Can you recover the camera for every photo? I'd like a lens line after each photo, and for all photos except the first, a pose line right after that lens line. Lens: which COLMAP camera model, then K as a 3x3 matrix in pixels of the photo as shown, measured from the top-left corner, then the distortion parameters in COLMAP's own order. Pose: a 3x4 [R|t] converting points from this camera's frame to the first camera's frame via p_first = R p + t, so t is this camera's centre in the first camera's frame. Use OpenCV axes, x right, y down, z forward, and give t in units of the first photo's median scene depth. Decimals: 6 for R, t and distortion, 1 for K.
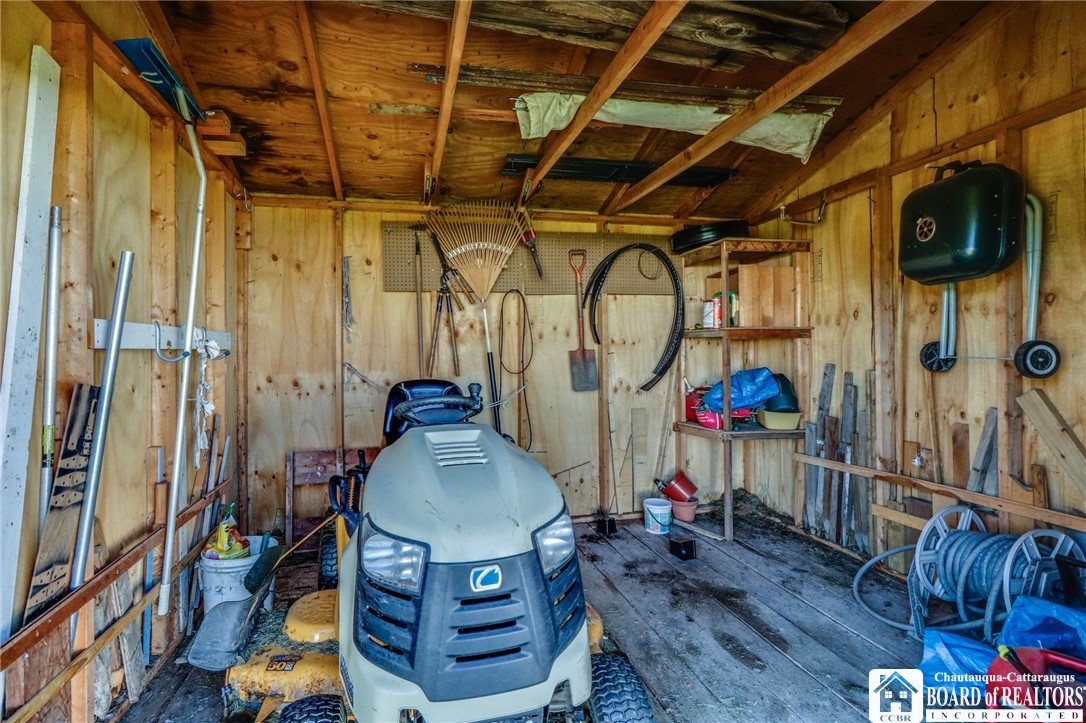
lens RADIAL K [[492.0, 0, 517.9], [0, 492.0, 352.6], [0, 0, 1]] dist [0.000285, -0.000153]
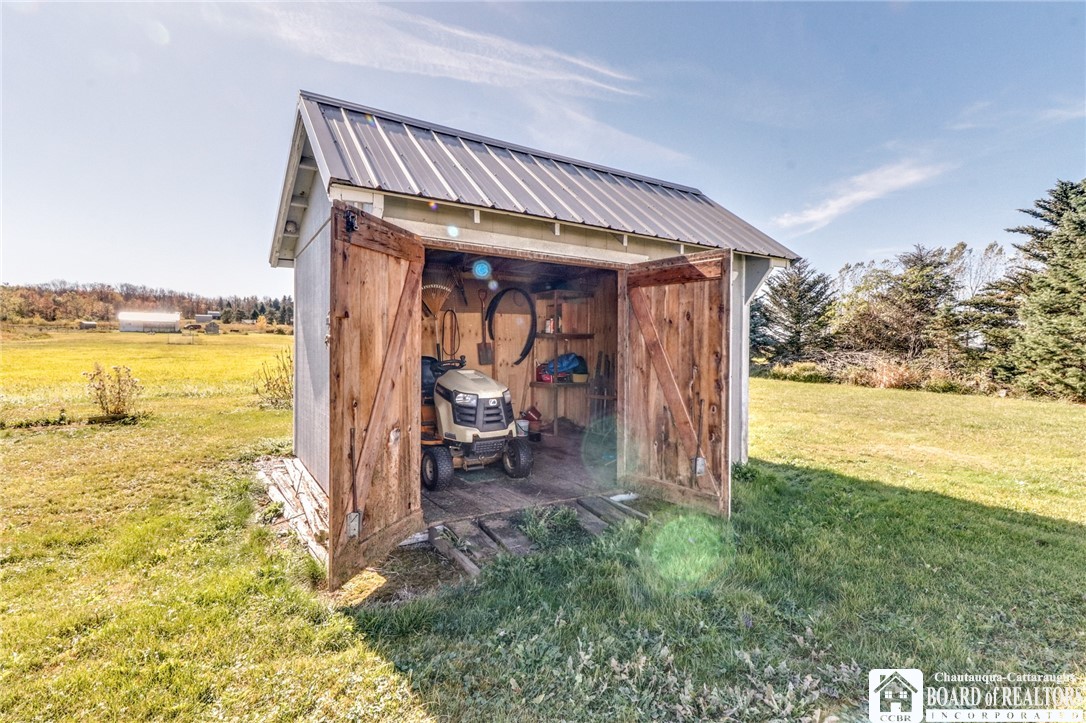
lens RADIAL K [[492.0, 0, 517.9], [0, 492.0, 352.6], [0, 0, 1]] dist [0.000285, -0.000153]
pose [[0.952019, 0.008968, 0.305909, -0.325249], [-0.013391, 0.999834, 0.012364, 0.006699], [-0.305747, -0.015867, 0.951981, -0.830330]]
